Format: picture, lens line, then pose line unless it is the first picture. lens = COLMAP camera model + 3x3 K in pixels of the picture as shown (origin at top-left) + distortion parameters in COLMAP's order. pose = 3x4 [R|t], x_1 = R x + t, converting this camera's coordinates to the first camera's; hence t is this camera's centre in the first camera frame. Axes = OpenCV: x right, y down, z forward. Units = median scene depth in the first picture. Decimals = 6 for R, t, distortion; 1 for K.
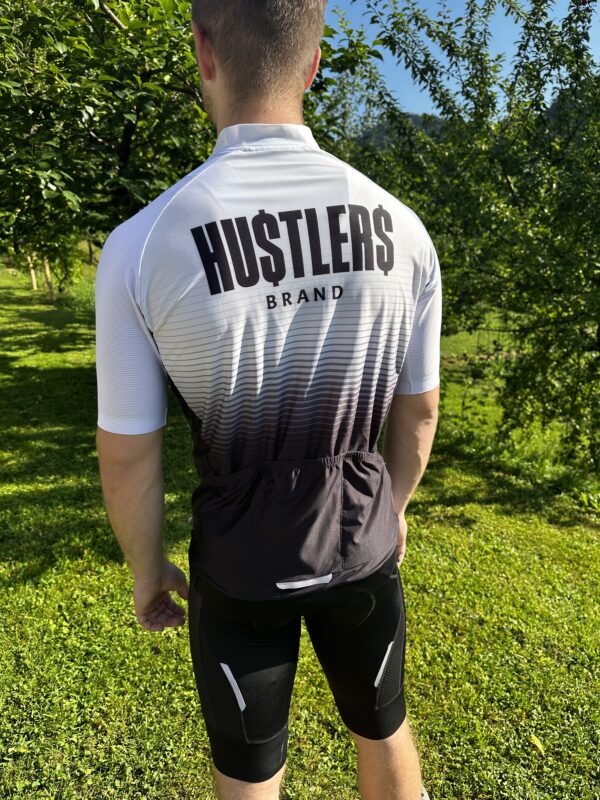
lens RADIAL K [[548.4, 0, 288.5], [0, 548.4, 398.9], [0, 0, 1]] dist [-0.004481, -0.002336]
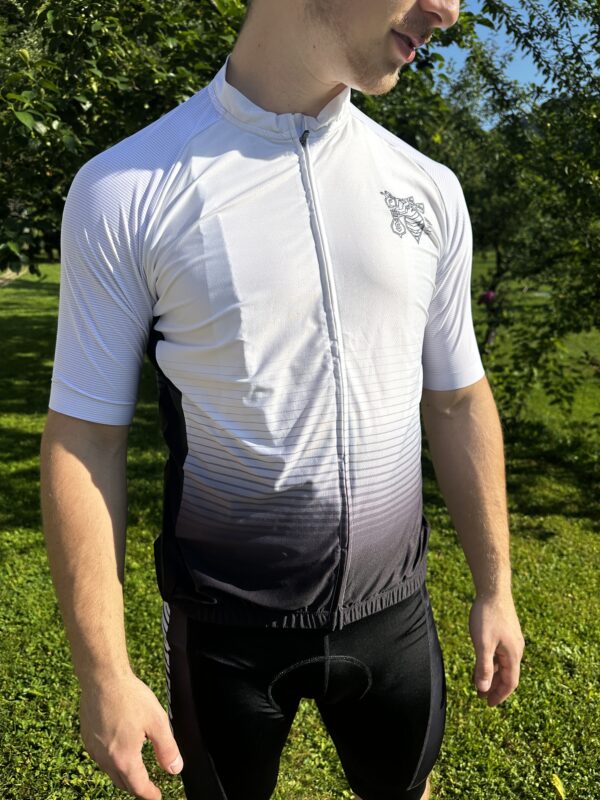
lens RADIAL K [[550.0, 0, 300.0], [0, 550.0, 400.0], [0, 0, 1]] dist [-0.008431, -0.002081]
pose [[0.975948, 0.058779, -0.209931, 0.176153], [-0.056824, 0.998266, 0.015336, 0.021986], [0.210469, -0.003038, 0.977596, 0.053332]]
